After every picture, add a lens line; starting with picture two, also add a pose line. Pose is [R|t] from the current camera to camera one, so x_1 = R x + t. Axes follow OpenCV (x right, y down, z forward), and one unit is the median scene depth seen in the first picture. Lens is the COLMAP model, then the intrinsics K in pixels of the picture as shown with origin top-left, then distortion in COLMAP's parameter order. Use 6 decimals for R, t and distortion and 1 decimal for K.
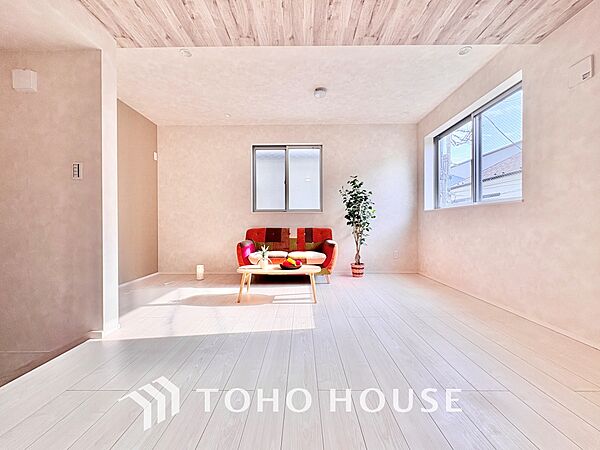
lens RADIAL K [[240.0, 0, 301.0], [0, 240.0, 225.9], [0, 0, 1]] dist [0.000686, -0.000112]
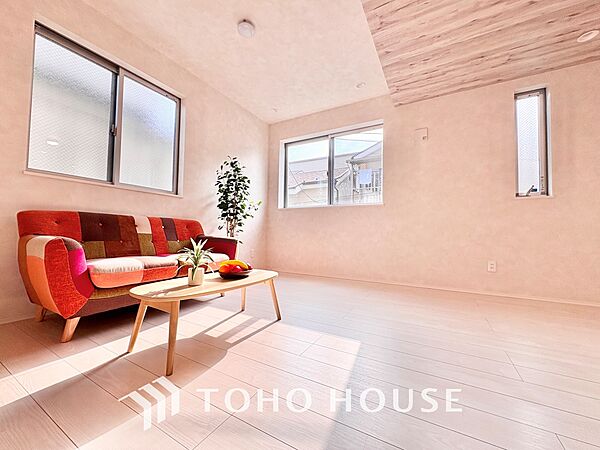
lens RADIAL K [[240.0, 0, 299.4], [0, 240.0, 225.0], [0, 0, 1]] dist [0.000686, -0.000112]
pose [[0.491715, 0.042597, 0.869714, -0.354272], [-0.012349, 0.999043, -0.041949, 0.050898], [-0.870669, 0.009887, 0.491770, 0.405079]]
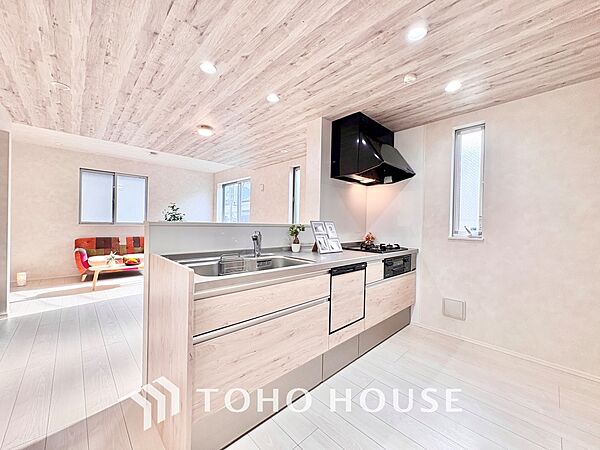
lens RADIAL K [[240.0, 0, 298.9], [0, 240.0, 223.5], [0, 0, 1]] dist [0.000686, -0.000112]
pose [[0.724027, 0.020105, 0.689478, -0.252889], [-0.020404, 0.999762, -0.007726, -0.080158], [-0.689469, -0.008474, 0.724265, -0.671163]]
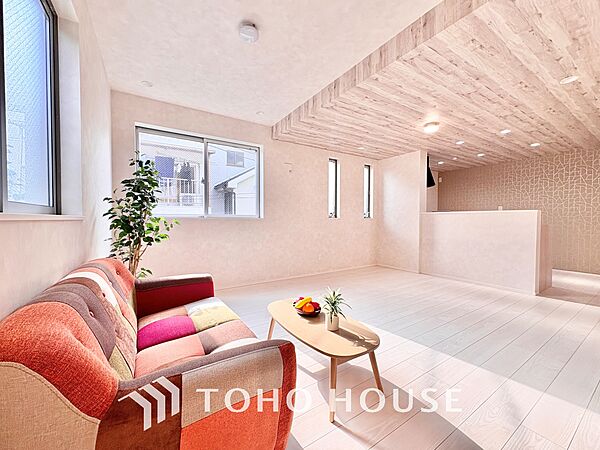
lens RADIAL K [[240.0, 0, 299.4], [0, 240.0, 223.8], [0, 0, 1]] dist [0.000686, -0.000112]
pose [[-0.538335, -0.011359, 0.842654, -0.417980], [0.007160, 0.999811, 0.018052, -0.053290], [-0.842700, 0.015752, -0.538153, 0.982920]]
